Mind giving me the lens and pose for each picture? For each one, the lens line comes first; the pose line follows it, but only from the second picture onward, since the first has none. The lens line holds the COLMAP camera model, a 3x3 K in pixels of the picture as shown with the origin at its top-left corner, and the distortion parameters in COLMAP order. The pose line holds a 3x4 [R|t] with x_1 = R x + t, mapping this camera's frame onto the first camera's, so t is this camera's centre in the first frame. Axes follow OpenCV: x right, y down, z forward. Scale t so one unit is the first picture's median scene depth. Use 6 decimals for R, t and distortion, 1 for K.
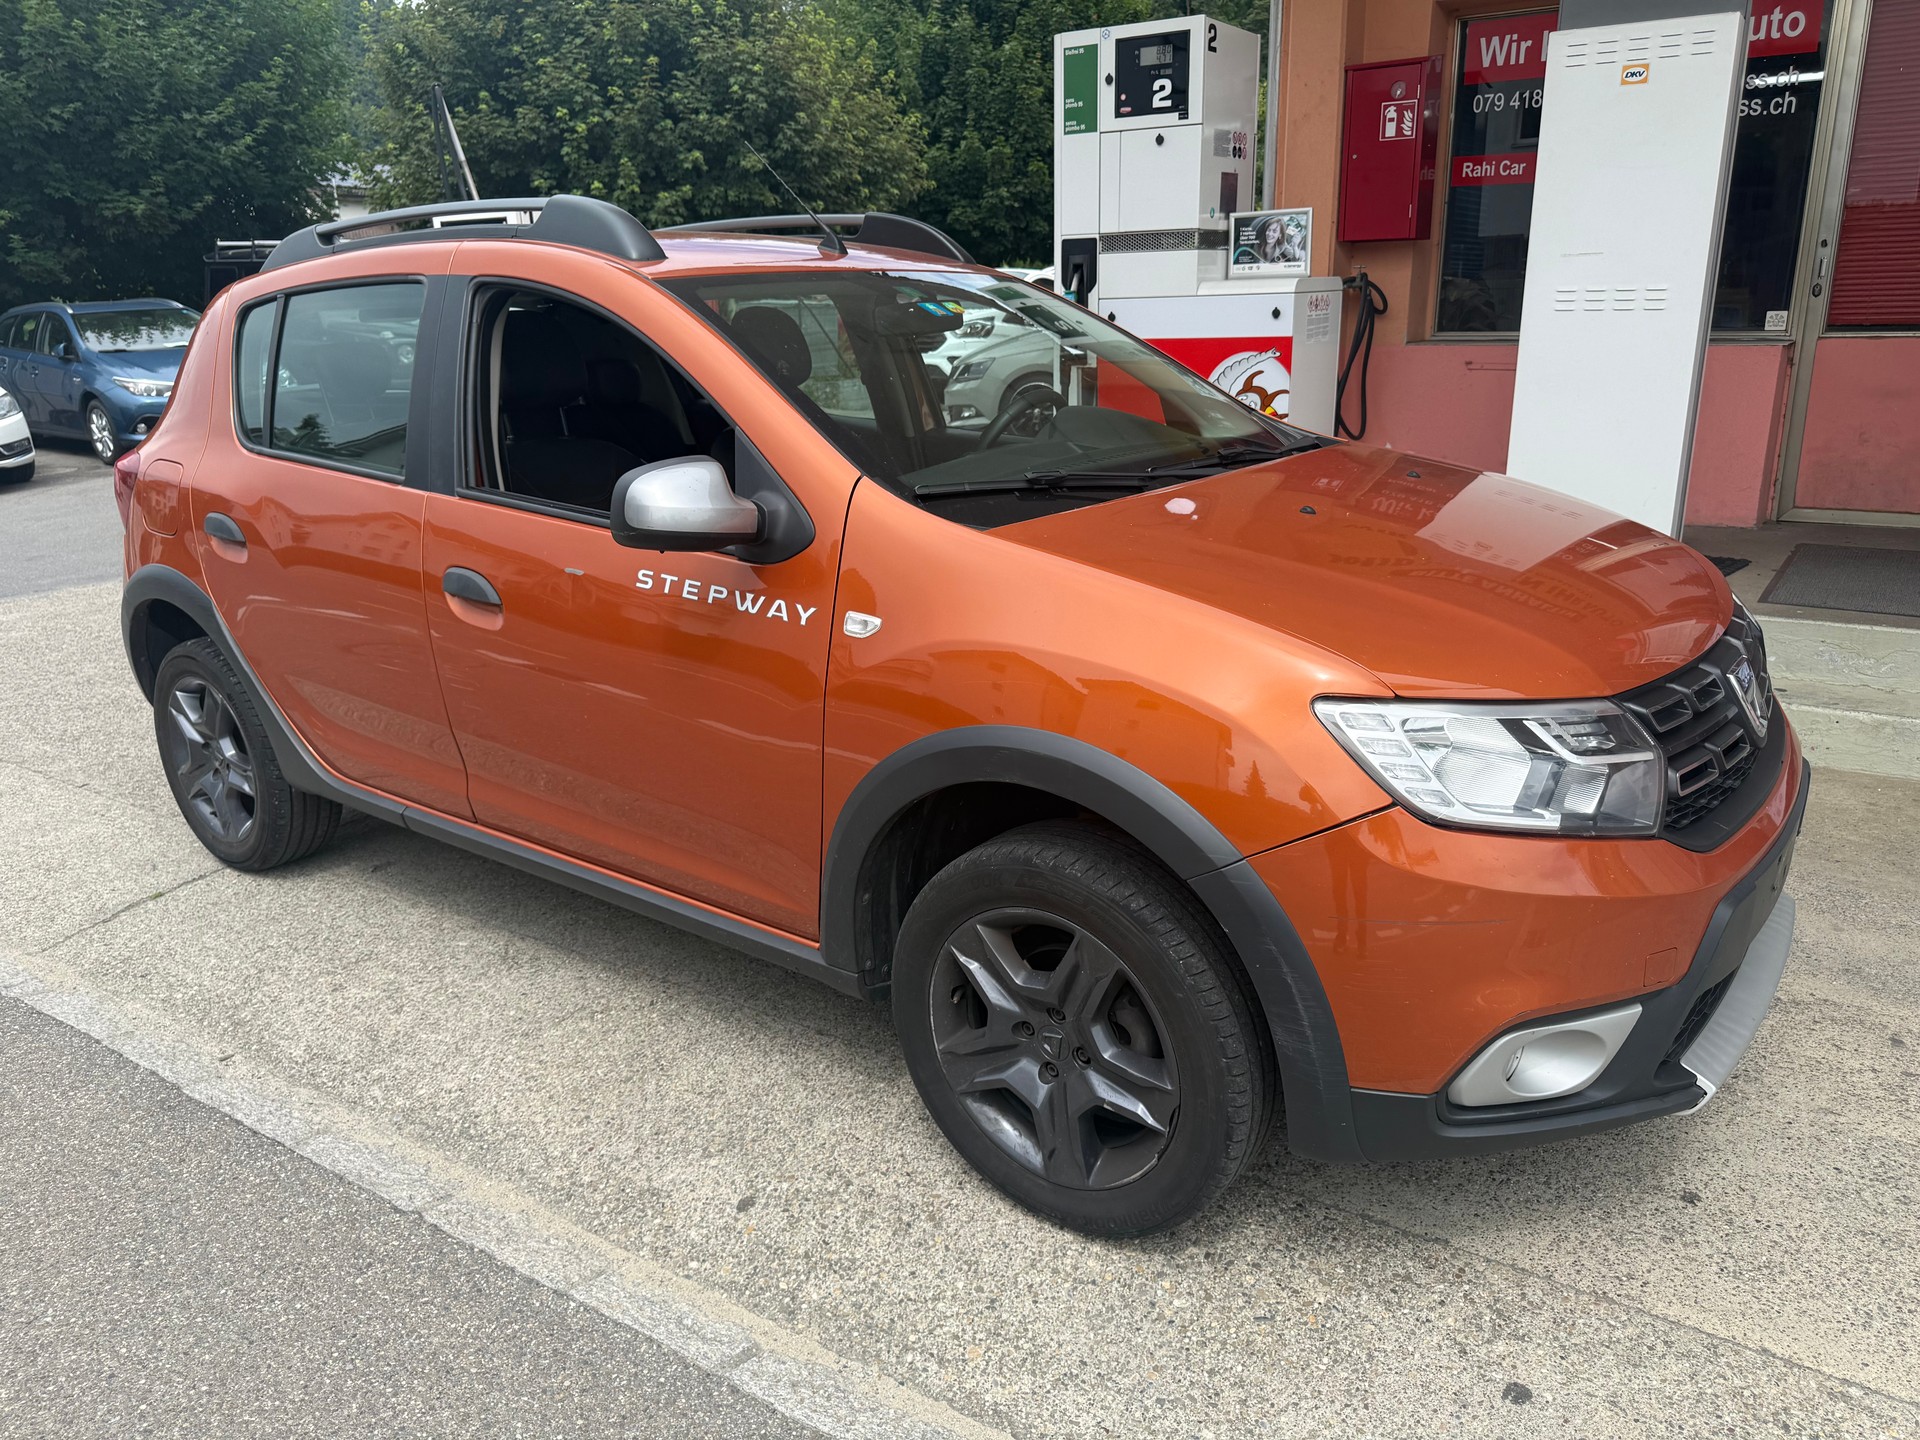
lens RADIAL K [[1389.2, 0, 959.3], [0, 1389.2, 726.8], [0, 0, 1]] dist [0.005614, -0.008470]
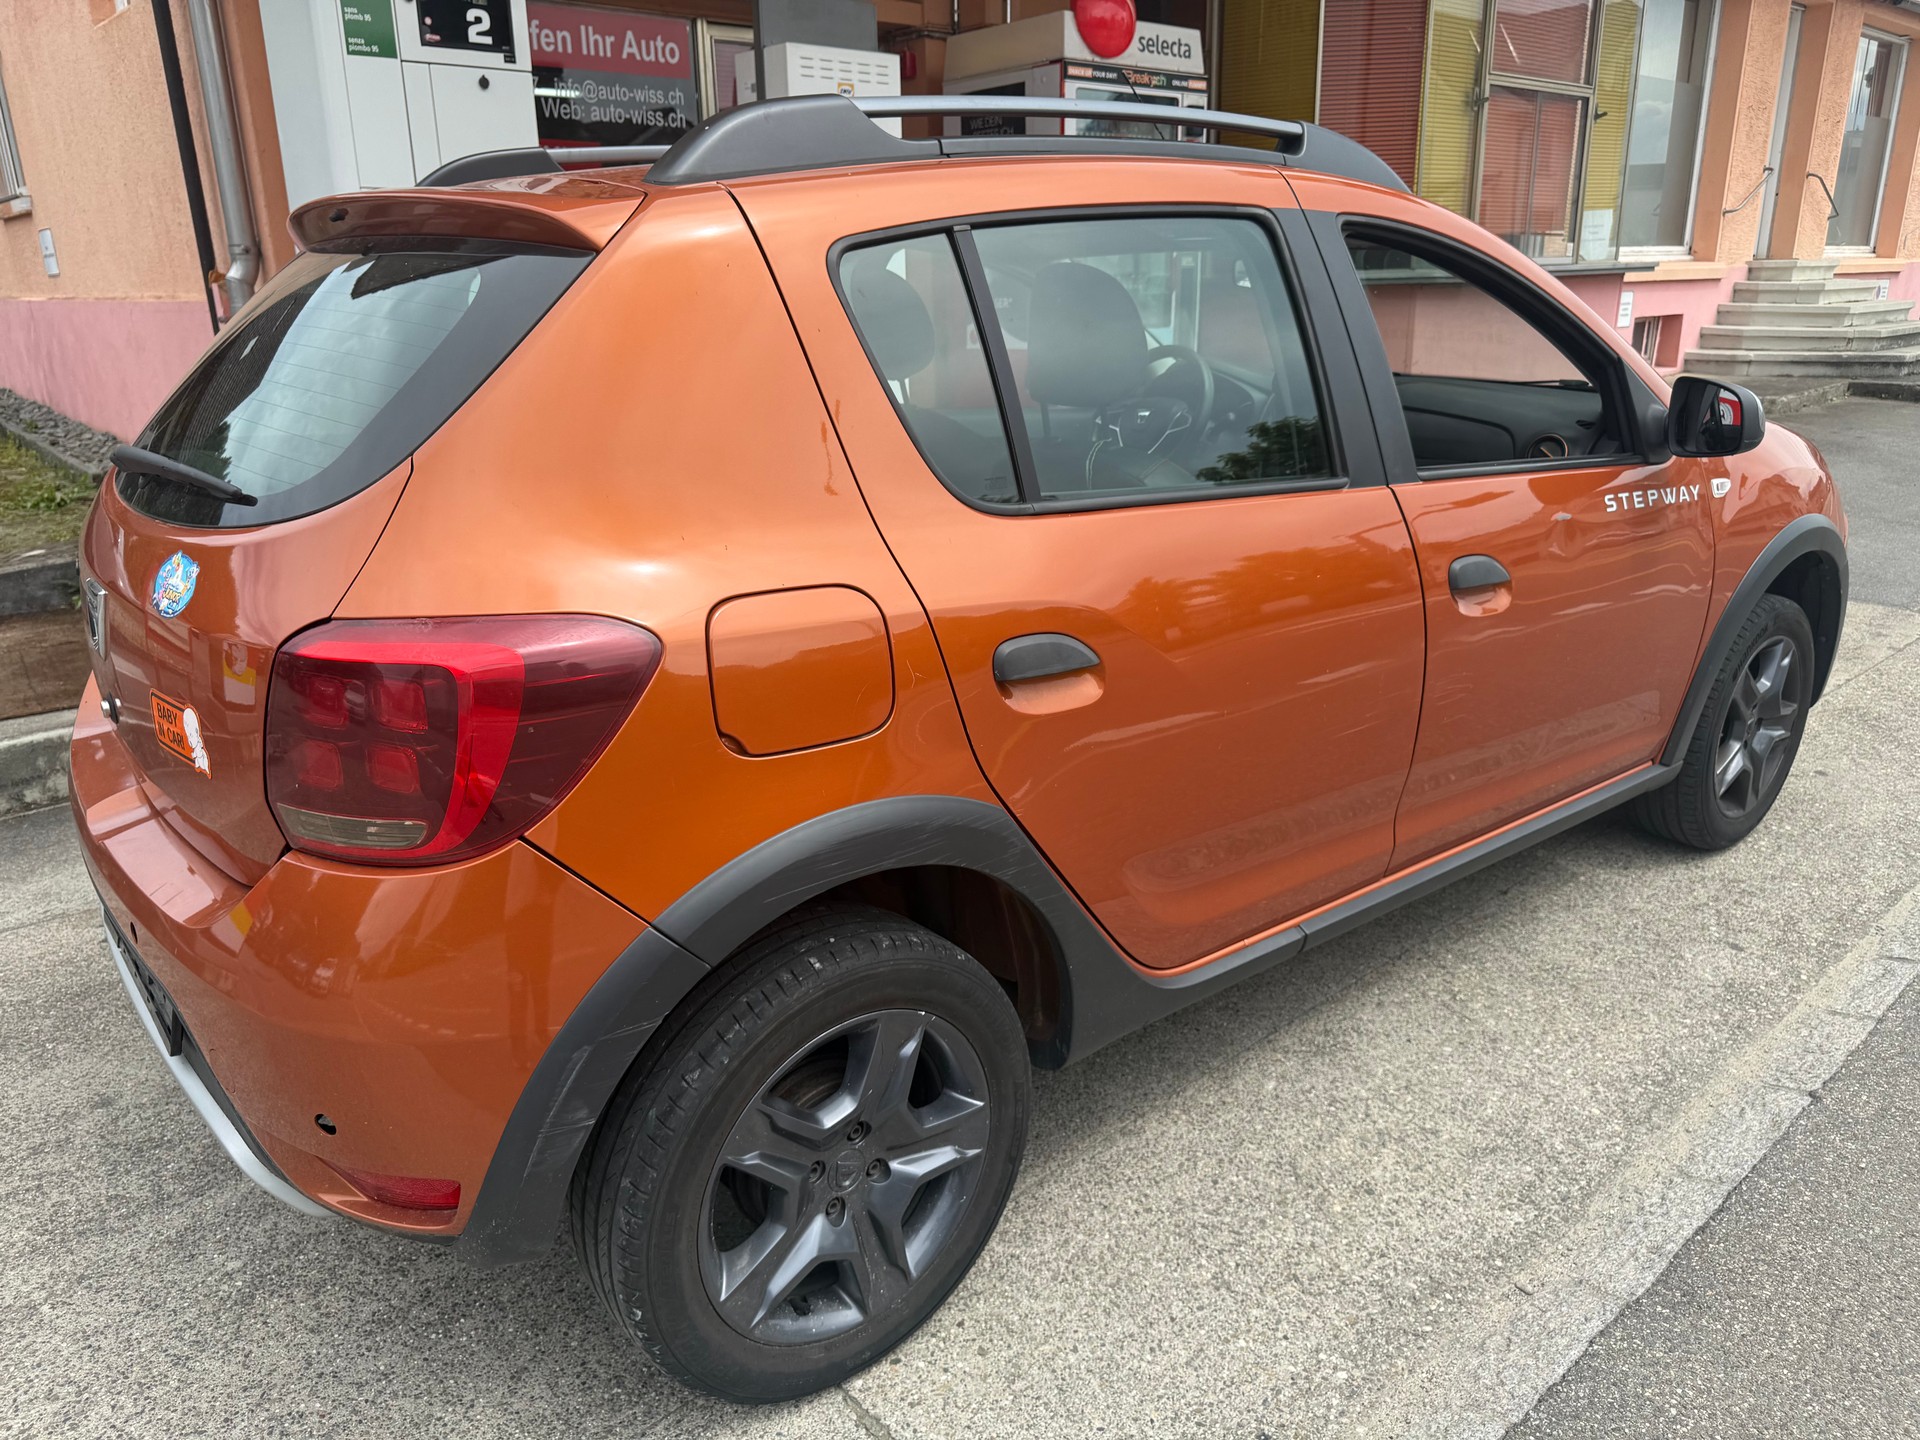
lens RADIAL K [[1389.2, 0, 959.3], [0, 1389.2, 726.8], [0, 0, 1]] dist [0.005614, -0.008470]
pose [[0.236153, -0.290239, 0.927358, -1.186326], [0.294554, 0.930830, 0.216317, -0.276934], [-0.925997, 0.222073, 0.305309, 0.990949]]
